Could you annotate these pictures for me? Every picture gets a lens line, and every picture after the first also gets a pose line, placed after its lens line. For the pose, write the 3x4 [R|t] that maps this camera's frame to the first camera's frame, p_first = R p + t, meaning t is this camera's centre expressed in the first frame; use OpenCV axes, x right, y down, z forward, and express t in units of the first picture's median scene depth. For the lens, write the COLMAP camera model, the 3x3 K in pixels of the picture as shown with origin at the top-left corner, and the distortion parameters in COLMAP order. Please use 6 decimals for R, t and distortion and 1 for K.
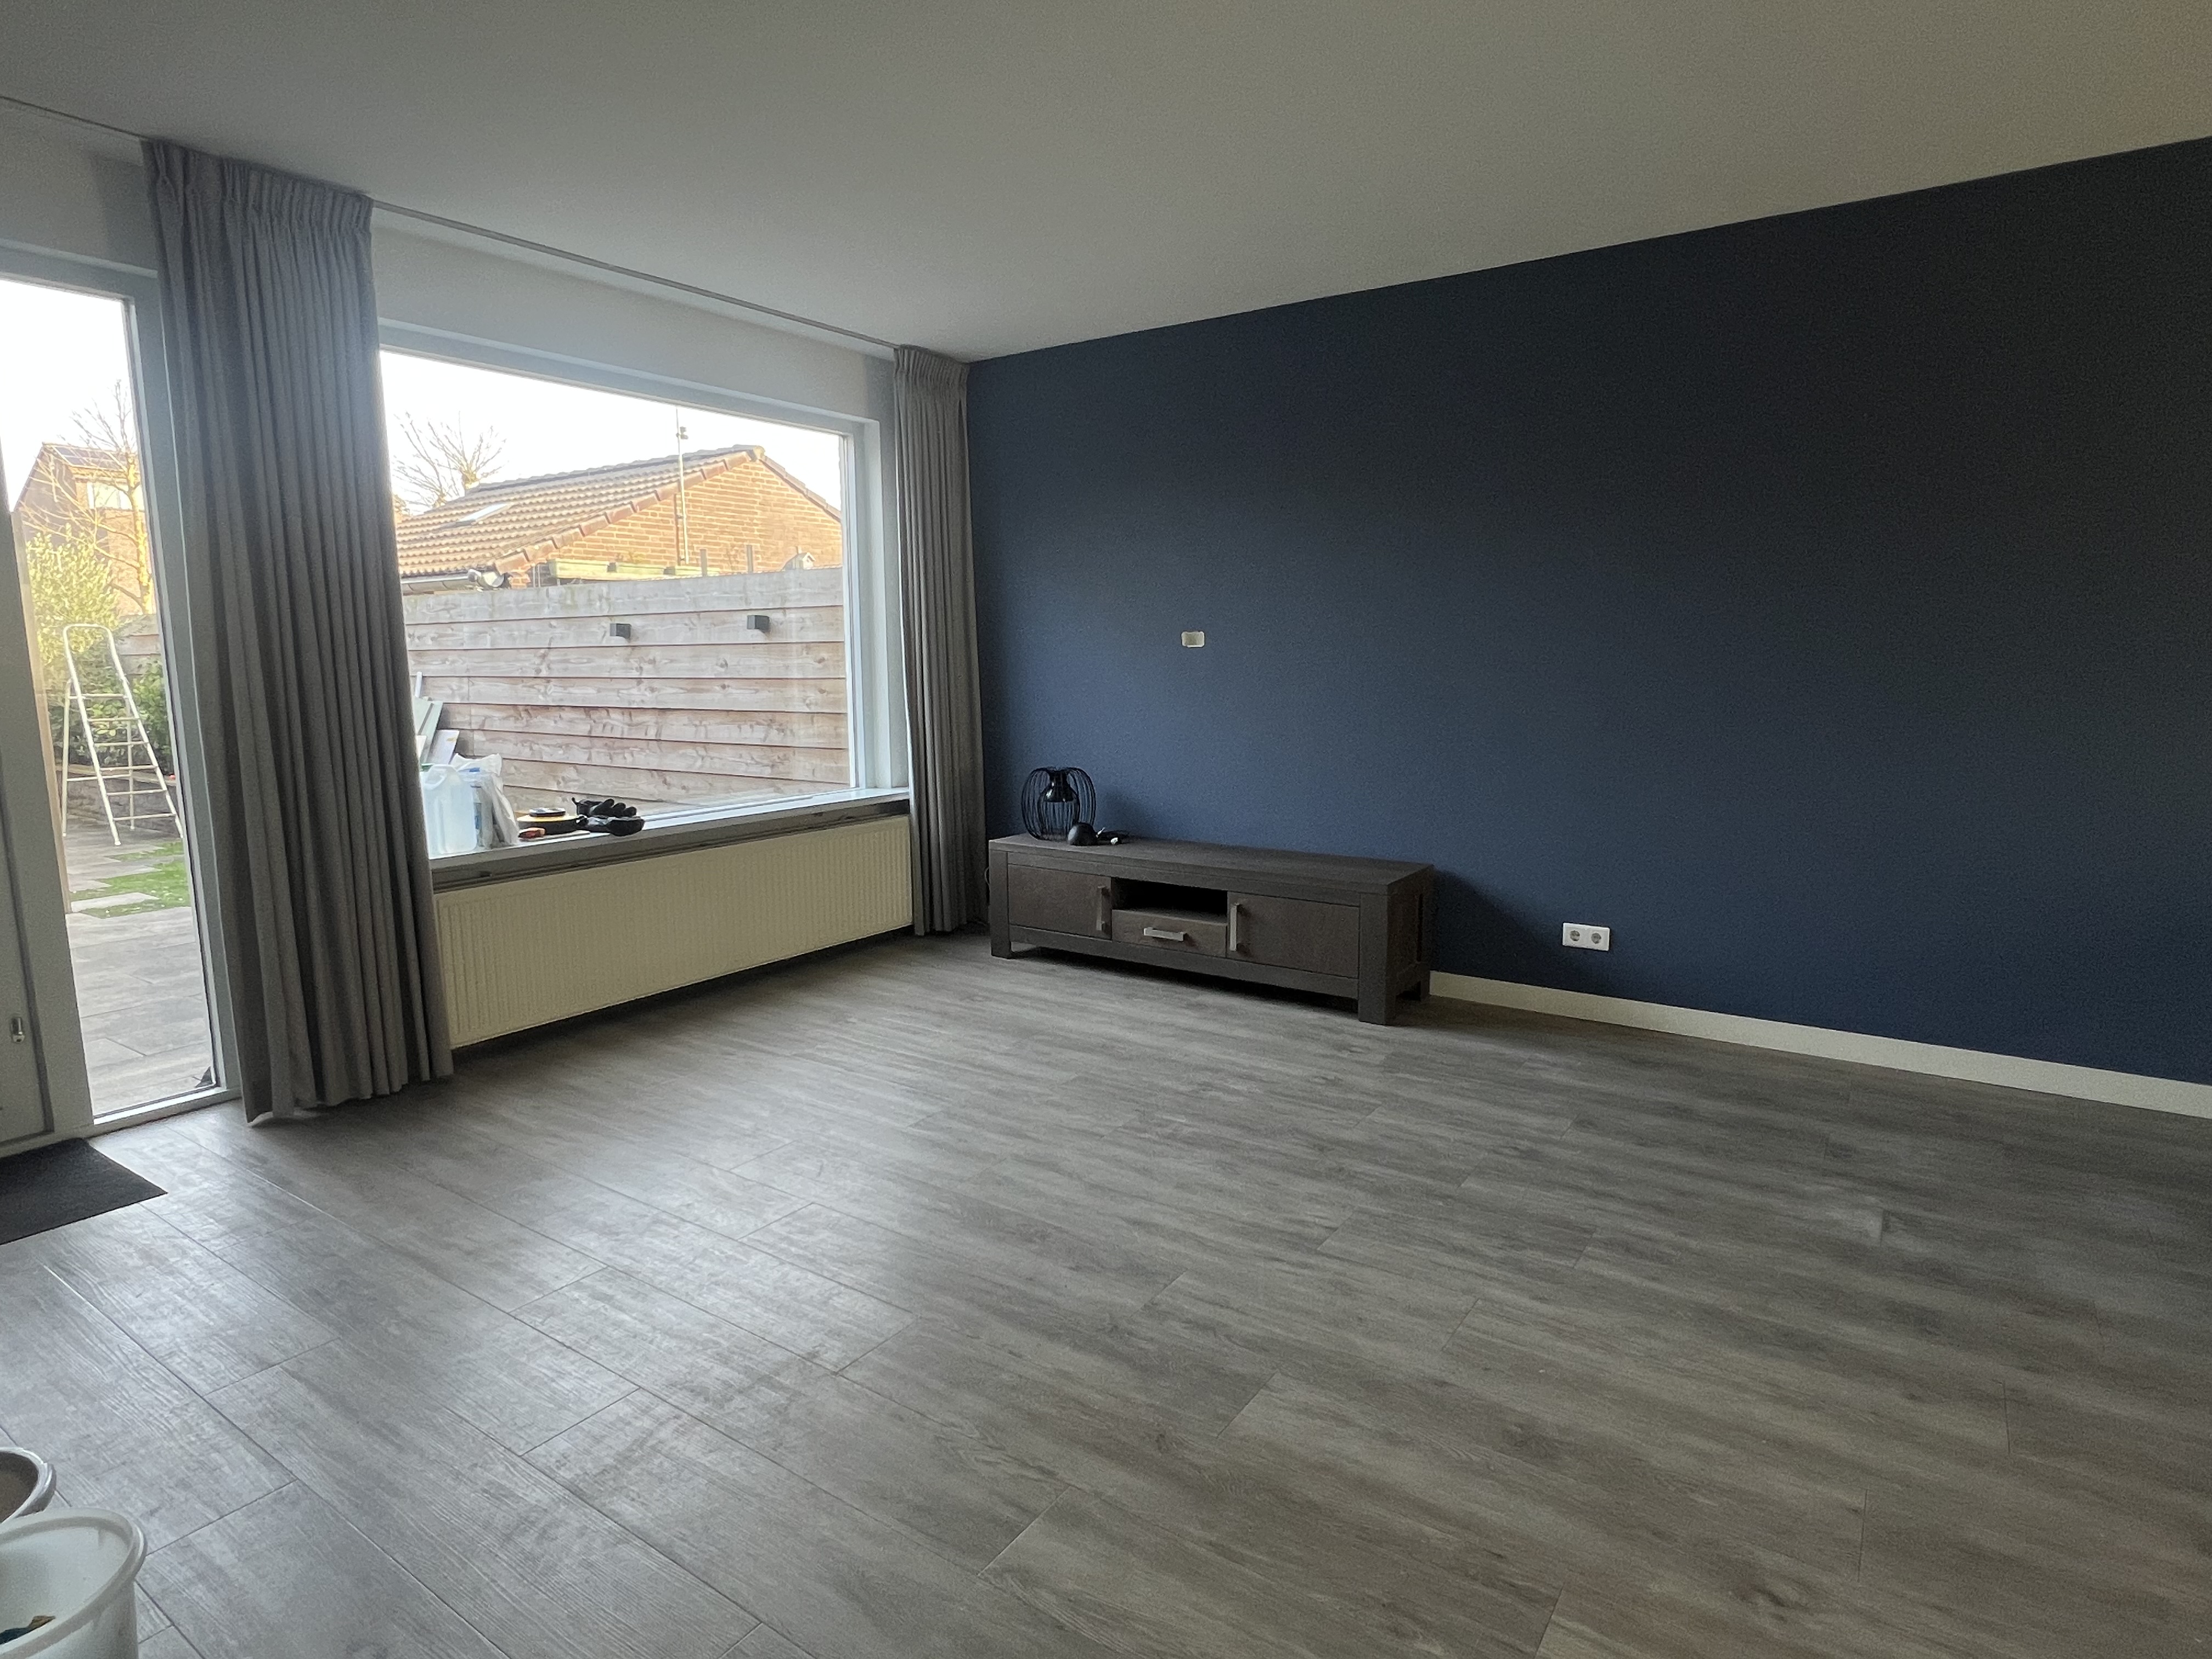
lens RADIAL K [[1200.3, 0, 1105.4], [0, 1200.3, 824.7], [0, 0, 1]] dist [-0.004498, -0.001187]
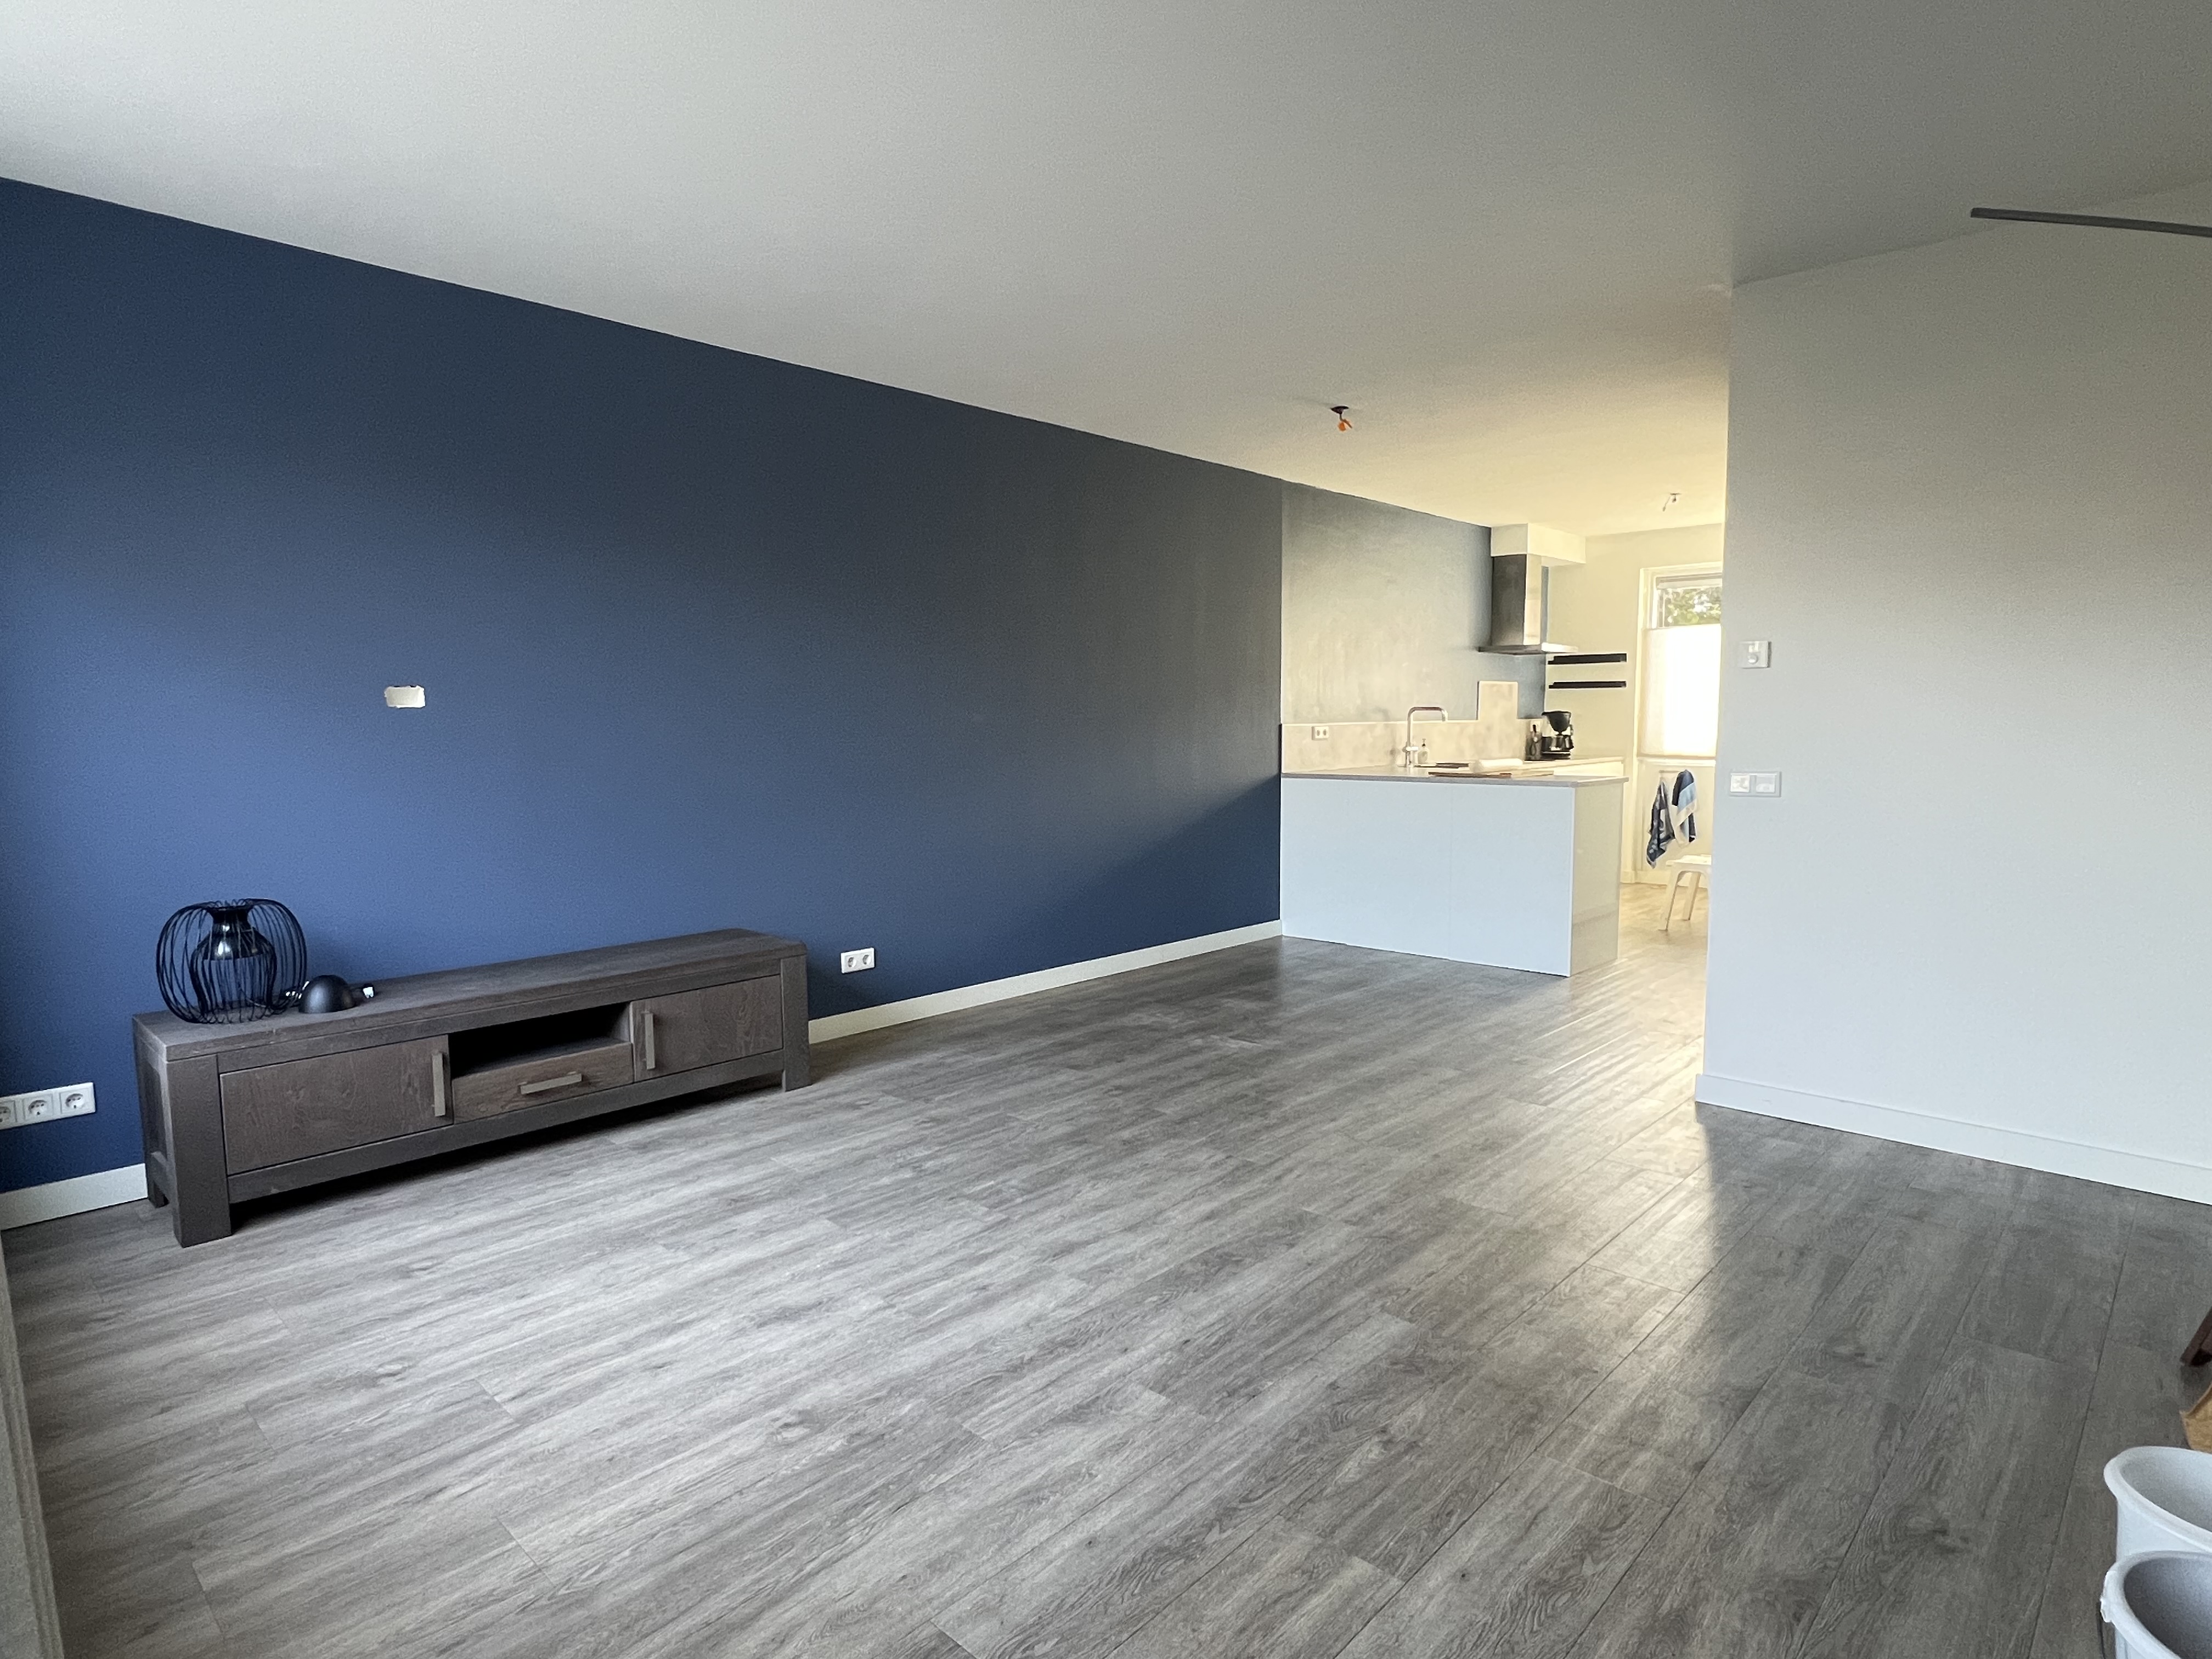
lens RADIAL K [[1200.3, 0, 1102.8], [0, 1200.3, 821.1], [0, 0, 1]] dist [-0.004498, -0.001187]
pose [[0.170332, -0.082349, 0.981940, -0.759043], [0.150192, 0.987028, 0.056723, -0.076221], [-0.973874, 0.137817, 0.180490, 0.616138]]
